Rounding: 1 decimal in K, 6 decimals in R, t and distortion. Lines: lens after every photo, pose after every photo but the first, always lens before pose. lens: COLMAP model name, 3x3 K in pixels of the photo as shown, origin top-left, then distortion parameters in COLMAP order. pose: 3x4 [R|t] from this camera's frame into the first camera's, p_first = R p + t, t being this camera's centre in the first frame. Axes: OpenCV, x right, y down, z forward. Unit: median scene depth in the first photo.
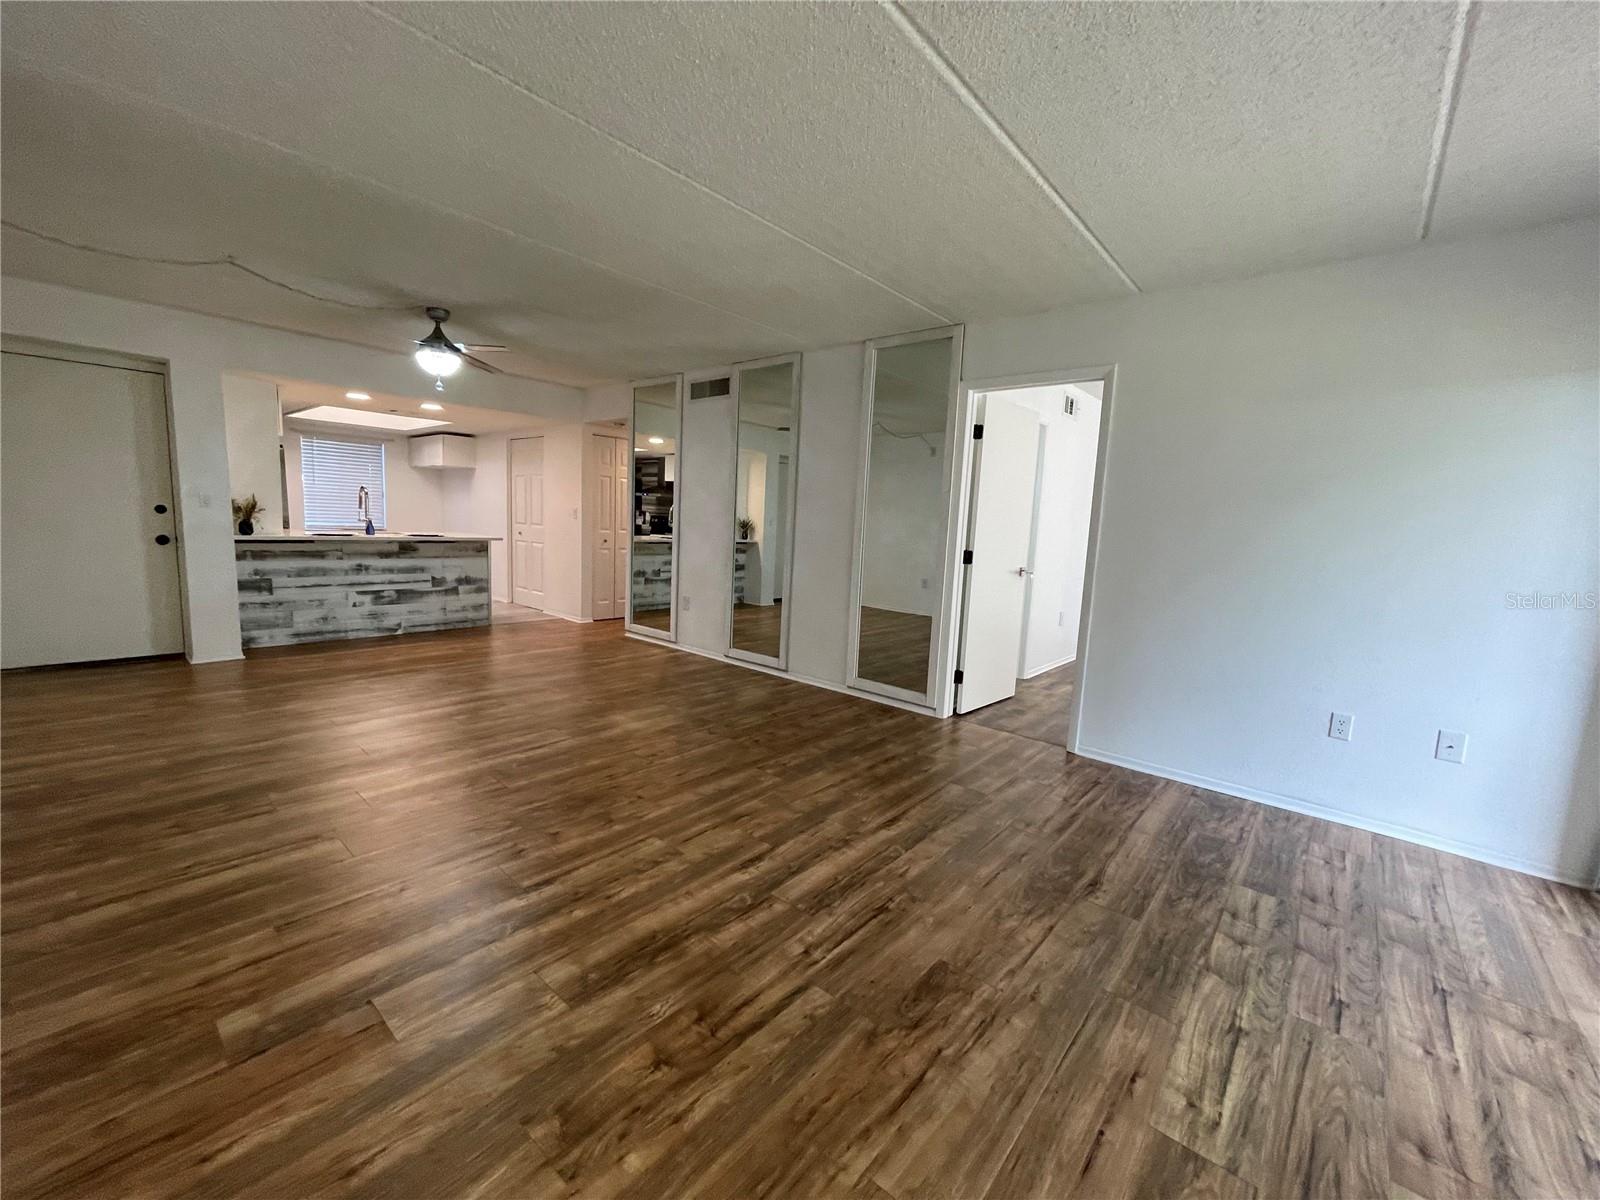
lens RADIAL K [[646.6, 0, 793.5], [0, 646.6, 596.8], [0, 0, 1]] dist [-0.010754, 0.008021]
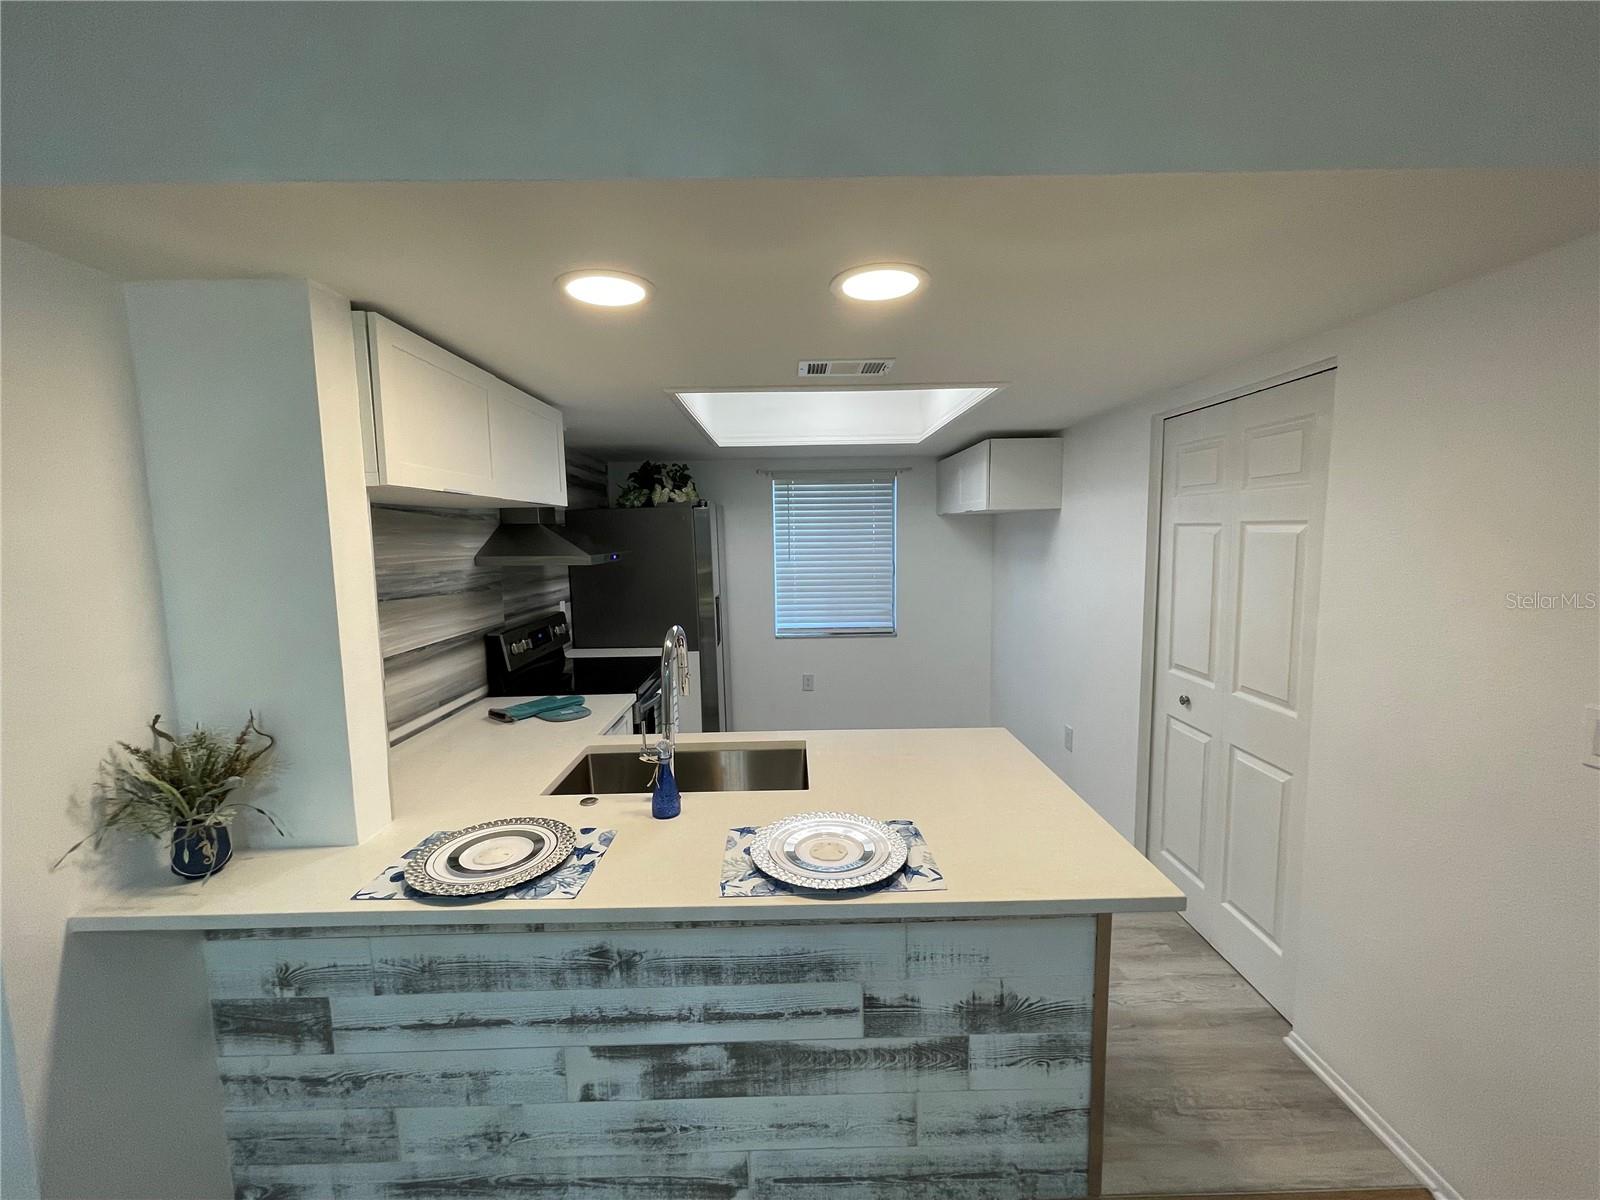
lens RADIAL K [[646.6, 0, 793.5], [0, 646.6, 596.8], [0, 0, 1]] dist [-0.010754, 0.008021]
pose [[0.663009, 0.016030, -0.748440, -0.794782], [-0.044455, 0.998849, -0.017987, -0.345854], [0.747290, 0.045198, 0.662959, 1.615747]]
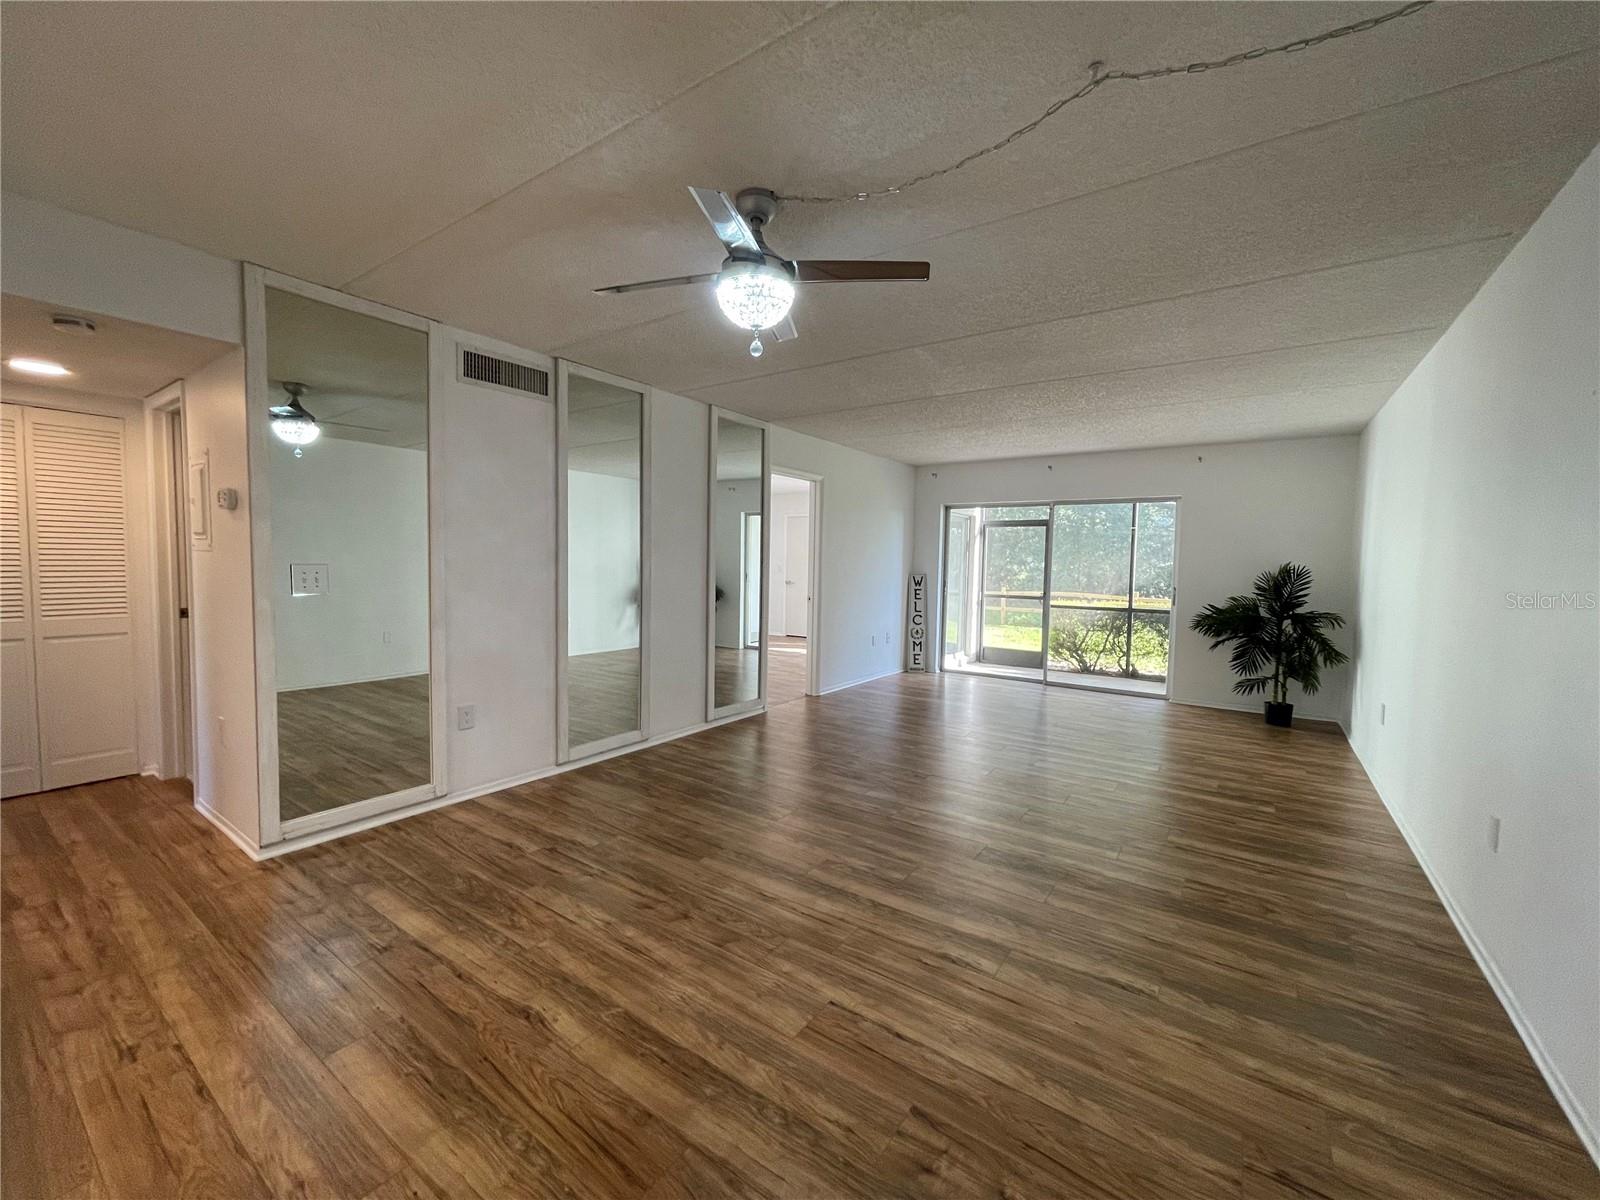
lens RADIAL K [[646.6, 0, 793.5], [0, 646.6, 596.8], [0, 0, 1]] dist [-0.010754, 0.008021]
pose [[-0.101952, -0.102468, 0.989498, -1.440047], [0.099824, 0.988606, 0.112661, -0.255373], [-0.989768, 0.110262, -0.090562, 1.395577]]
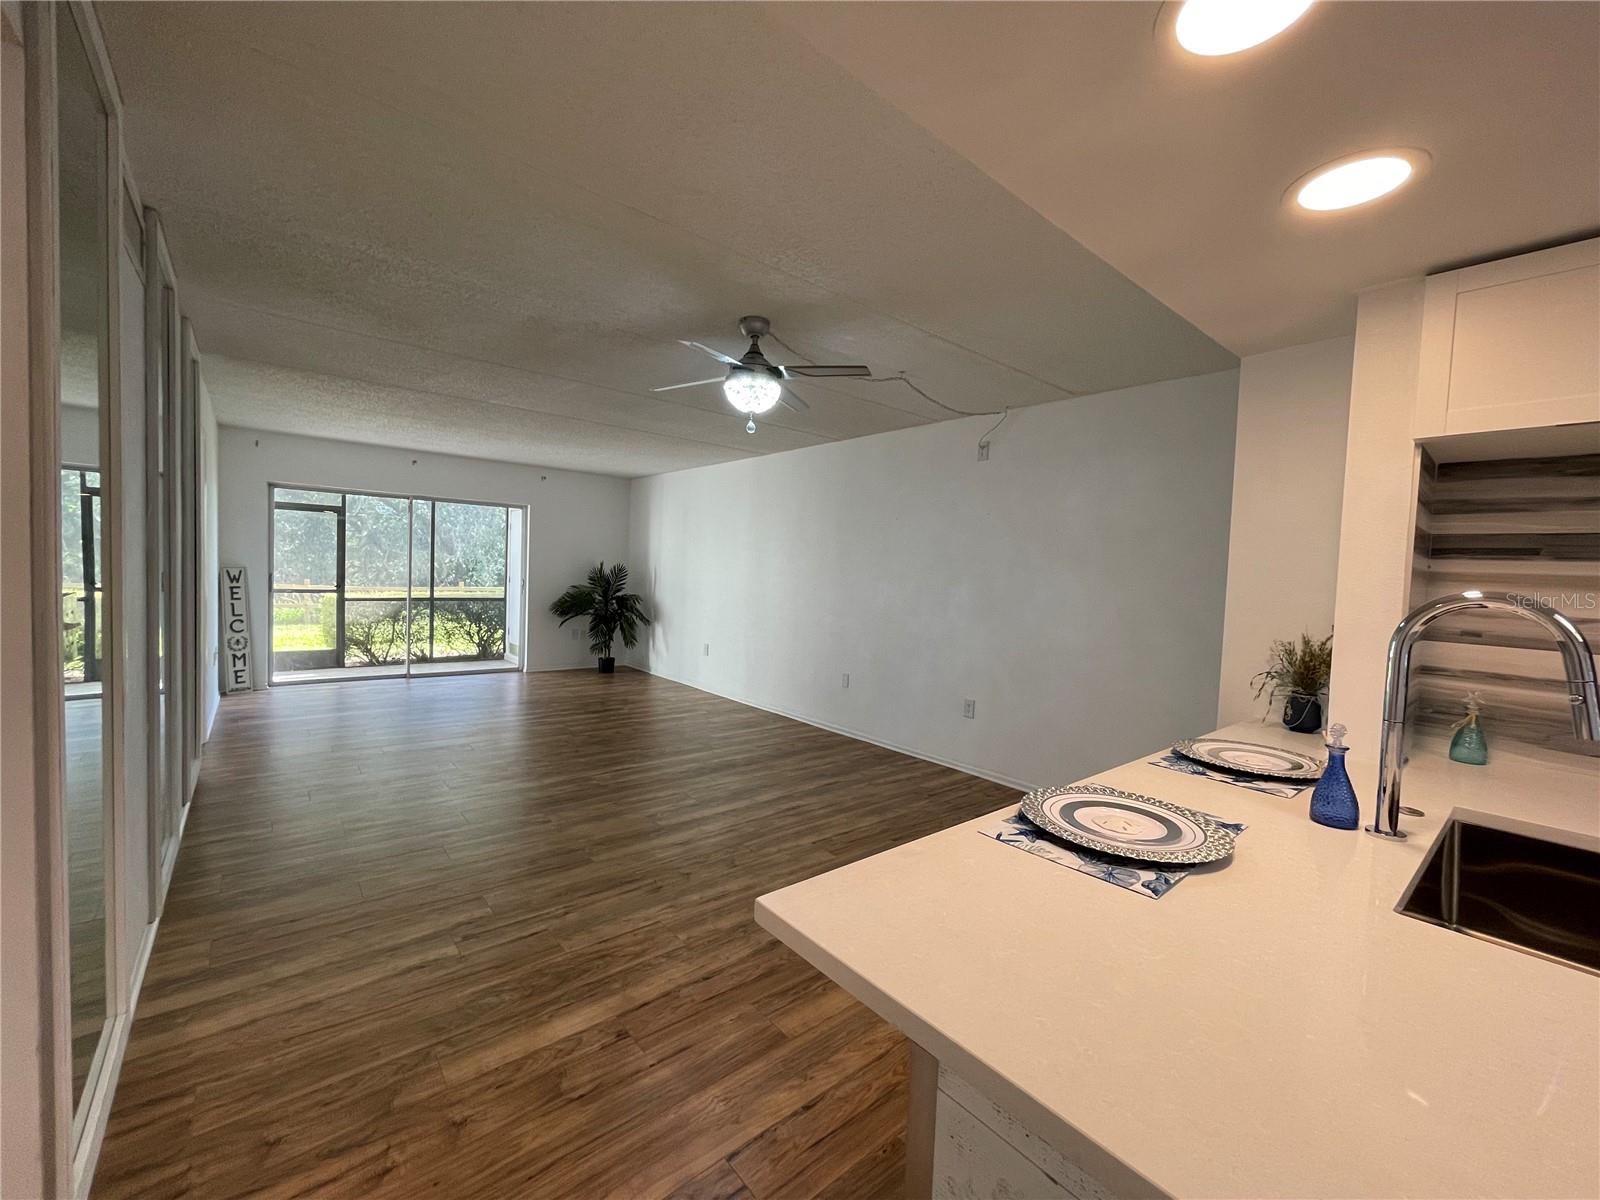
lens RADIAL K [[643.2, 0, 792.7], [0, 643.2, 597.7], [0, 0, 1]] dist [0.000549, 0.000090]
pose [[-0.983435, -0.090072, 0.157299, -0.970727], [-0.062551, 0.983129, 0.171884, -0.359998], [-0.170127, 0.159197, -0.972478, 2.287386]]
